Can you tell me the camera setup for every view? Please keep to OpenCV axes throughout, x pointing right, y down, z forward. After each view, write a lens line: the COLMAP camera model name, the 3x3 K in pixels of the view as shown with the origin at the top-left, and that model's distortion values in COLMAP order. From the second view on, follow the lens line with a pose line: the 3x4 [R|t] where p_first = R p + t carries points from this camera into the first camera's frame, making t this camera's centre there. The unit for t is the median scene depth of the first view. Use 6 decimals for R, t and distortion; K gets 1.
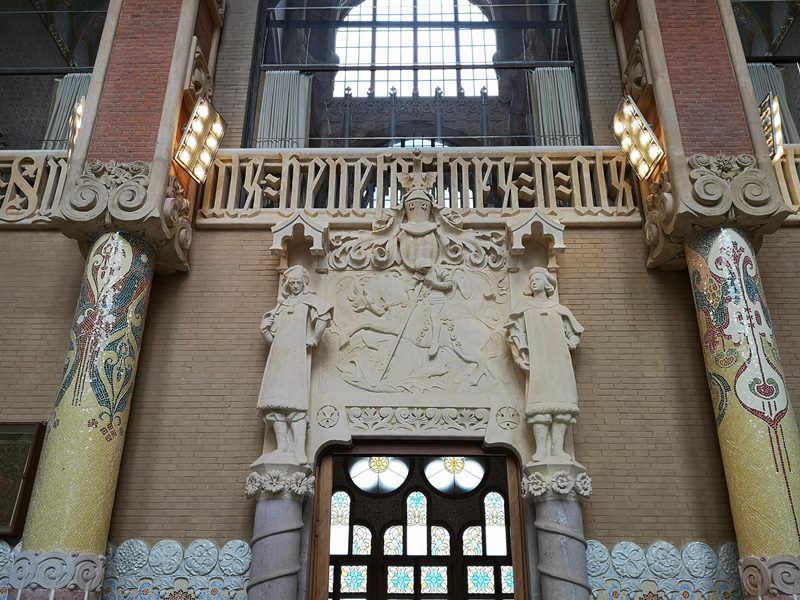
lens RADIAL K [[745.8, 0, 400.0], [0, 745.8, 300.0], [0, 0, 1]] dist [-0.001958, -0.001689]
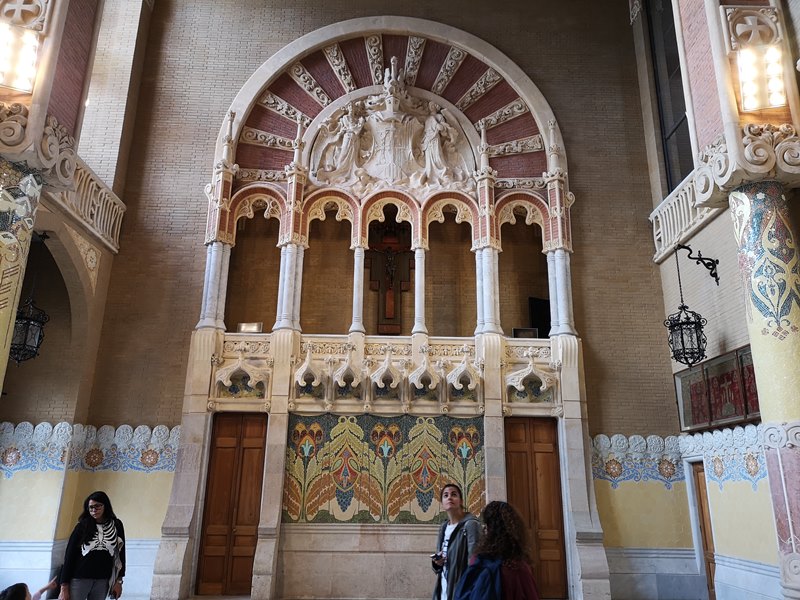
lens RADIAL K [[635.1, 0, 400.0], [0, 635.1, 300.0], [0, 0, 1]] dist [0.043638, -0.007824]
pose [[0.044078, -0.303250, -0.951891, 0.679841], [0.431420, 0.865172, -0.255646, 0.123990], [0.901074, -0.399396, 0.168963, 0.212039]]
